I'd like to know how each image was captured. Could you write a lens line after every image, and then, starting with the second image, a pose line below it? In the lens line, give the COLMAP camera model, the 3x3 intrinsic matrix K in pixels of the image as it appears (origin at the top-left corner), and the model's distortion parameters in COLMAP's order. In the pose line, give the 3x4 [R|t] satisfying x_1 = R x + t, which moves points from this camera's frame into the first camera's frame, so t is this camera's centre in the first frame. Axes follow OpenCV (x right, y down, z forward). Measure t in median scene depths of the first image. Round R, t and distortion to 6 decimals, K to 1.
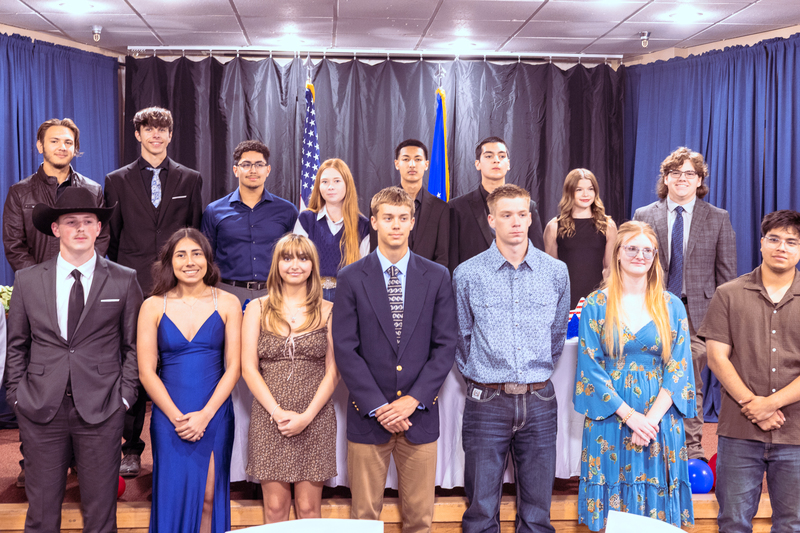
lens RADIAL K [[1088.1, 0, 400.0], [0, 1088.1, 266.5], [0, 0, 1]] dist [-0.027330, 0.319979]
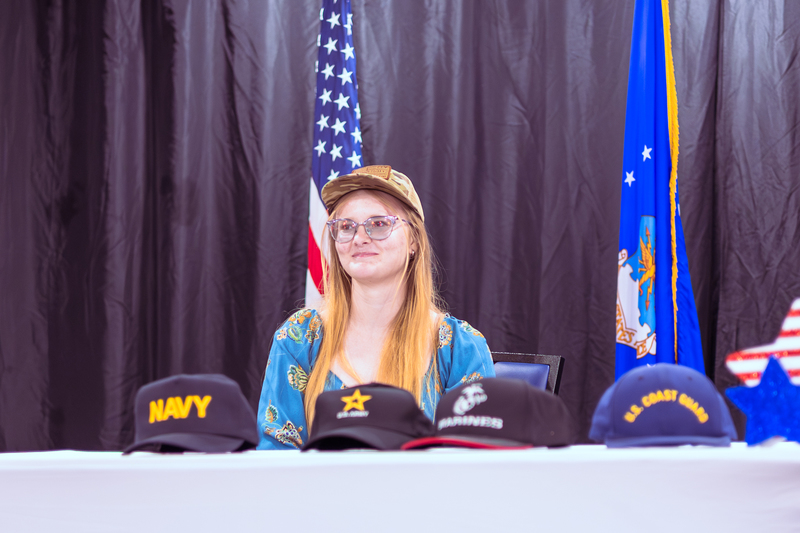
lens RADIAL K [[2019.4, 0, 400.0], [0, 2019.4, 266.5], [0, 0, 1]] dist [-0.072191, 0.716956]
pose [[0.966140, -0.036648, -0.255404, 0.129869], [0.009173, 0.994115, -0.107944, 0.049587], [0.257857, 0.101946, 0.960790, 0.296304]]
